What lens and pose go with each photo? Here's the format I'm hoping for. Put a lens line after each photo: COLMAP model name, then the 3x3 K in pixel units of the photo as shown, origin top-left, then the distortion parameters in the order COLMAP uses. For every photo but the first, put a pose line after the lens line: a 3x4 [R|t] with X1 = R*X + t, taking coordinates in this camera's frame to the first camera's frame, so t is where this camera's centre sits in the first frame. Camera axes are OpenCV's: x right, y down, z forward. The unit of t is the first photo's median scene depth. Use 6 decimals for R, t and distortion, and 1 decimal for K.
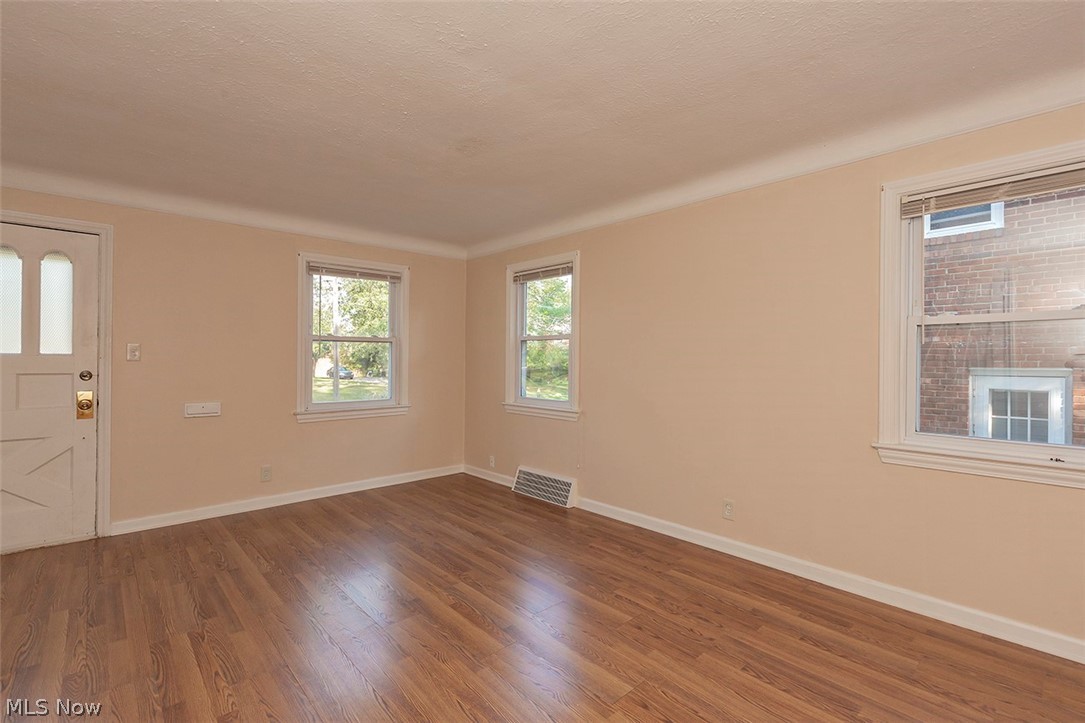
lens RADIAL K [[480.3, 0, 539.4], [0, 480.3, 356.7], [0, 0, 1]] dist [0.000881, -0.000463]
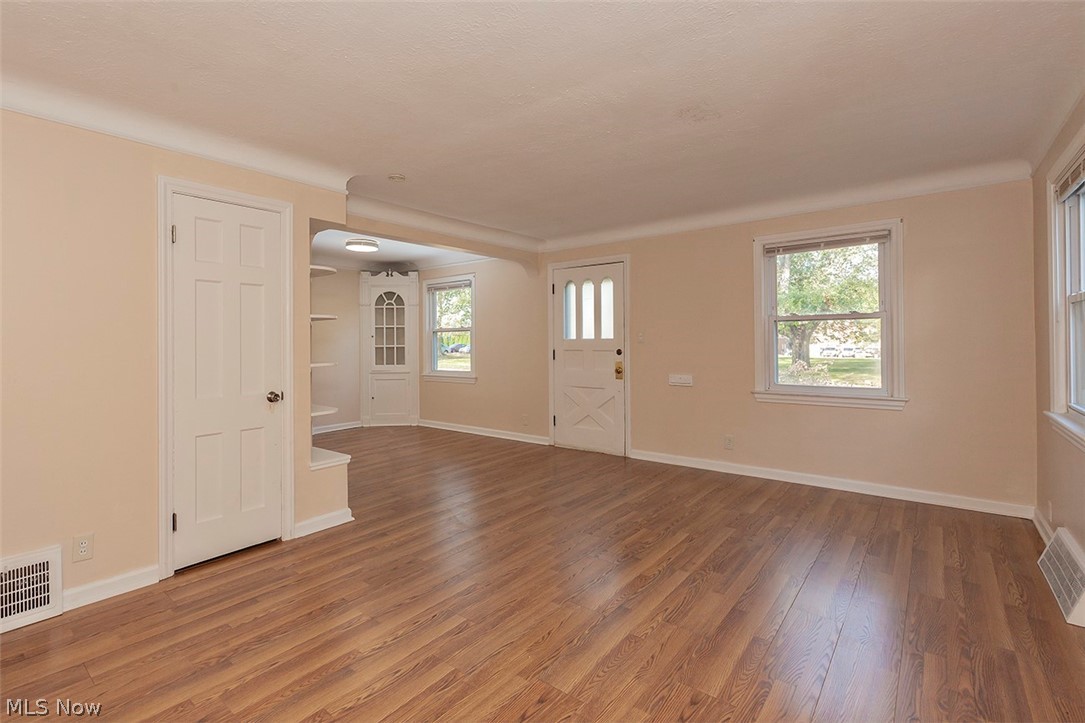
lens RADIAL K [[512.4, 0, 537.6], [0, 512.4, 337.9], [0, 0, 1]] dist [-0.000357, -0.000395]
pose [[0.162922, -0.010396, -0.986584, 0.668259], [0.016519, 0.999833, -0.007807, 0.000675], [0.986501, -0.015025, 0.163067, 0.446451]]
